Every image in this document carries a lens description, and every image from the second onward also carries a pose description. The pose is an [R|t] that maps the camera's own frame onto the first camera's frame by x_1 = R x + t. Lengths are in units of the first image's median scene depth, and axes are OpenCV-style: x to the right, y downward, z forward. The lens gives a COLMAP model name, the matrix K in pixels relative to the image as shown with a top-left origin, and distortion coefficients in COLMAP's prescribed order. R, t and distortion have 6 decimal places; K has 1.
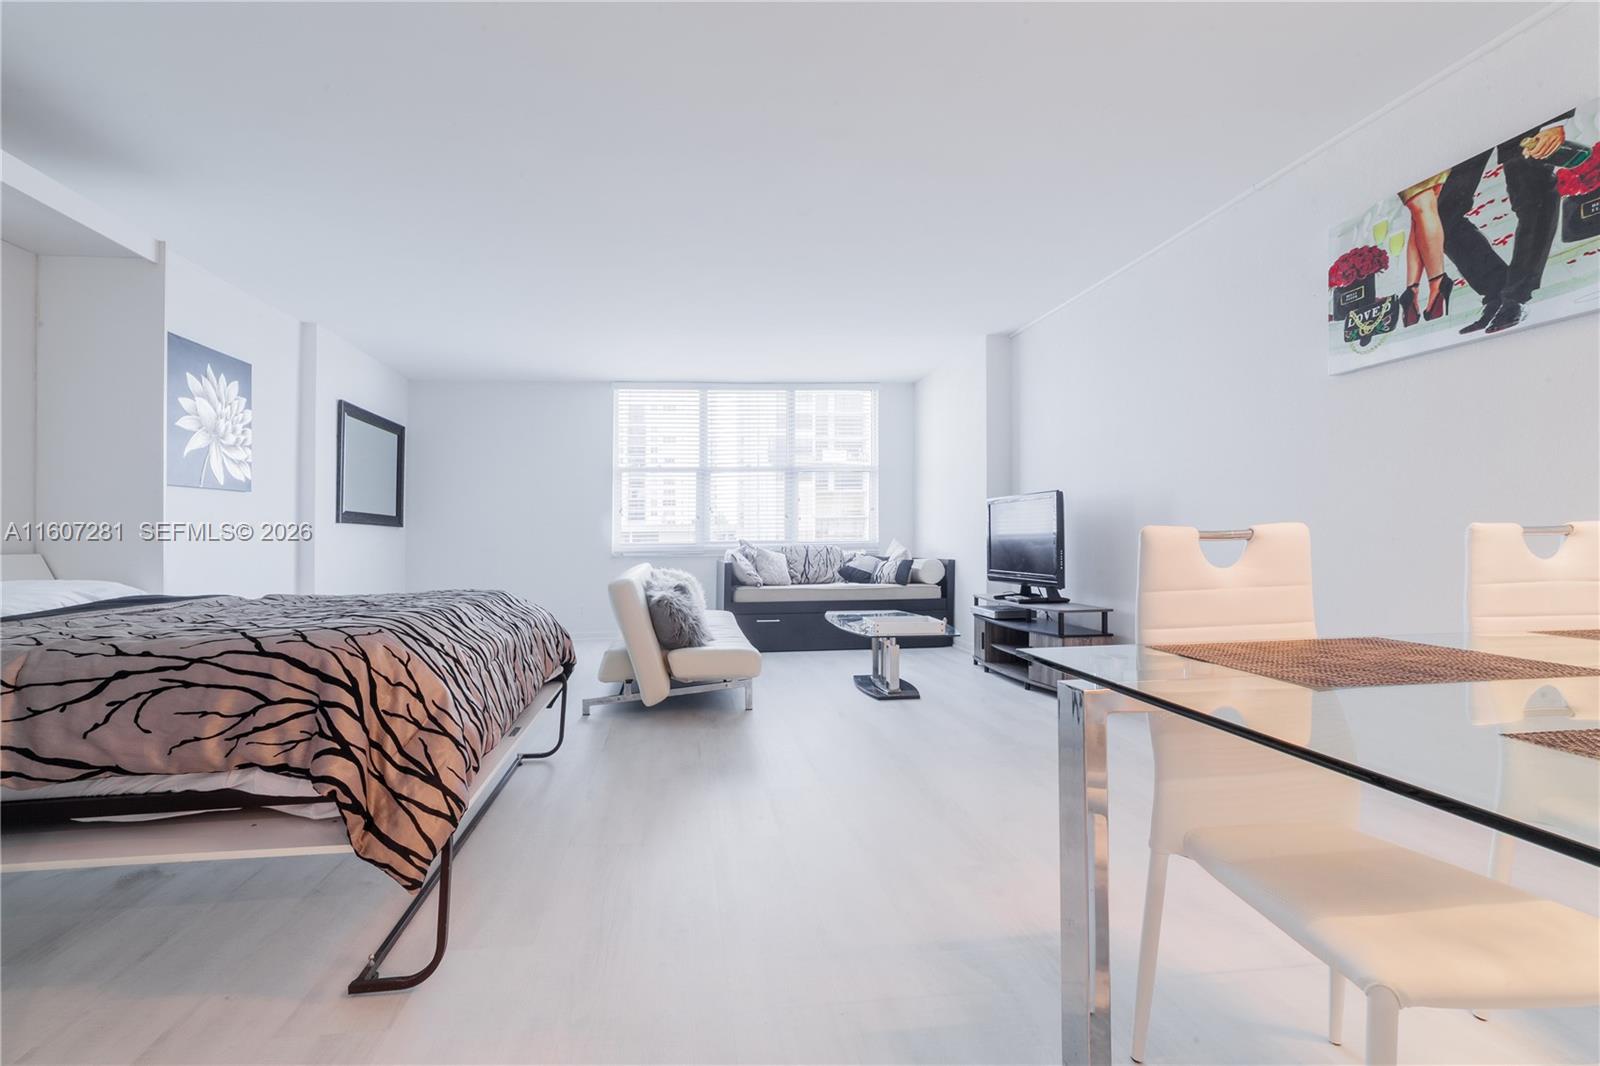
lens RADIAL K [[661.0, 0, 764.1], [0, 661.0, 540.1], [0, 0, 1]] dist [-0.015395, 0.008136]
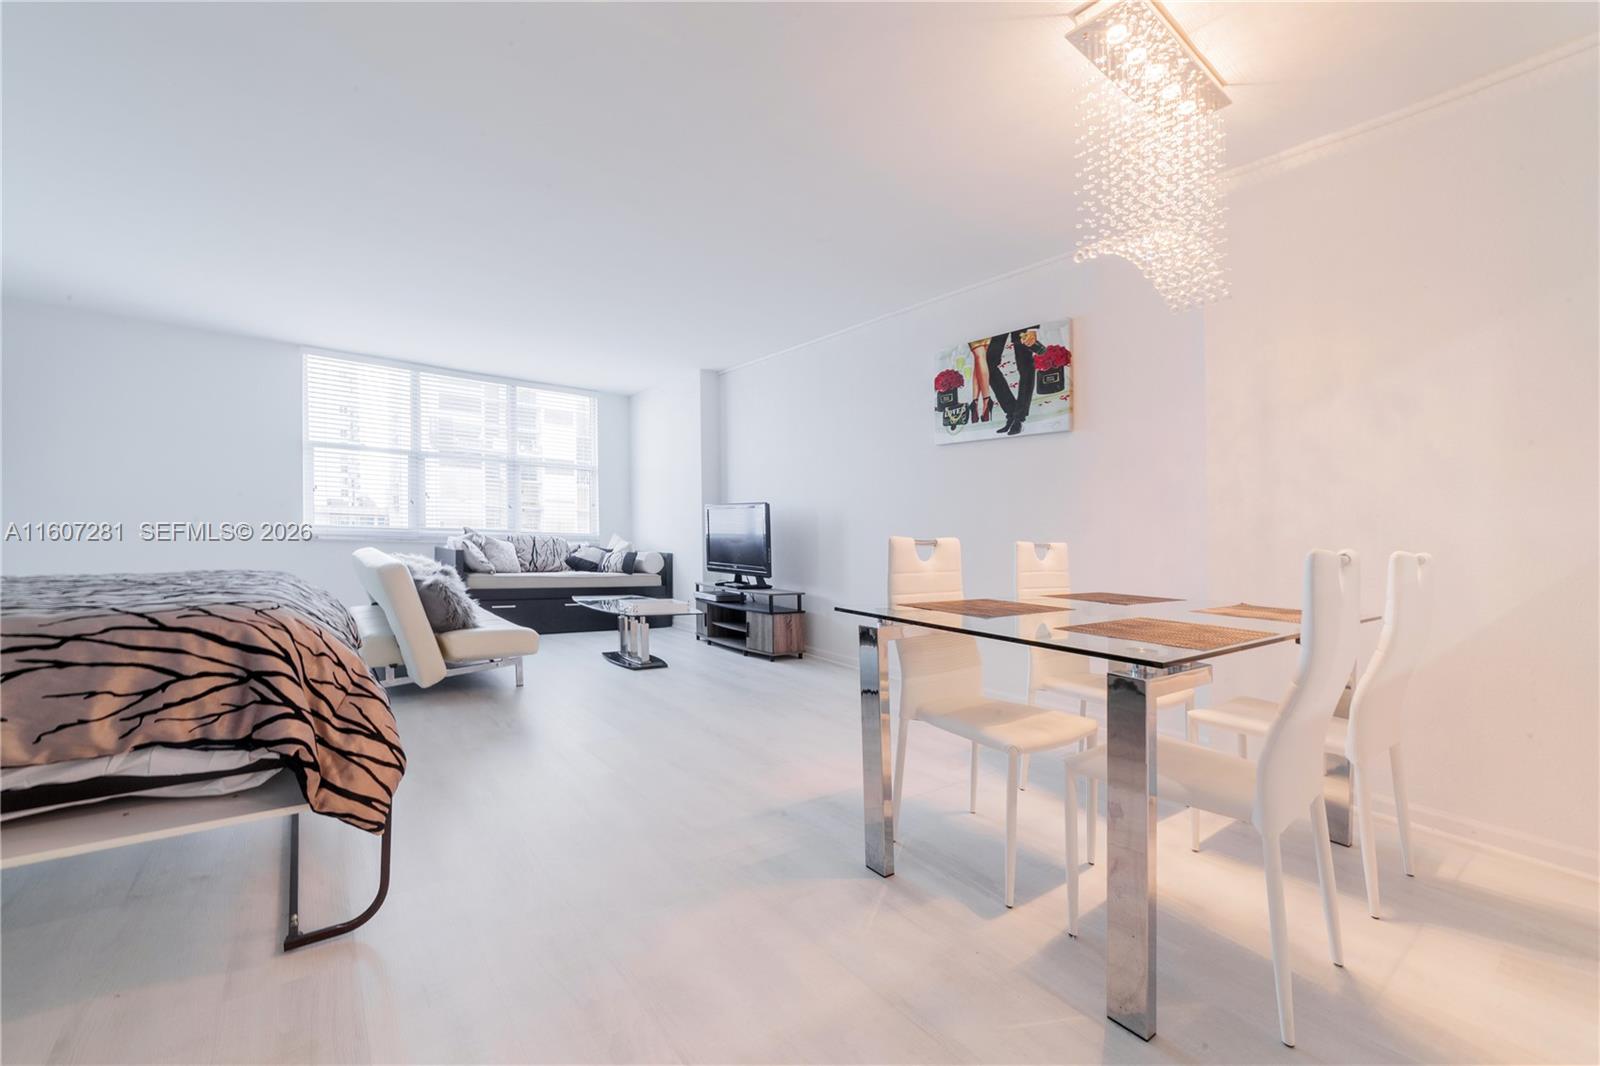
lens RADIAL K [[629.8, 0, 756.3], [0, 629.8, 489.2], [0, 0, 1]] dist [0.002378, 0.000458]
pose [[0.877118, 0.076521, 0.474139, -0.282854], [-0.042460, 0.995715, -0.082151, 0.003734], [-0.478394, 0.051924, 0.876609, -0.159092]]
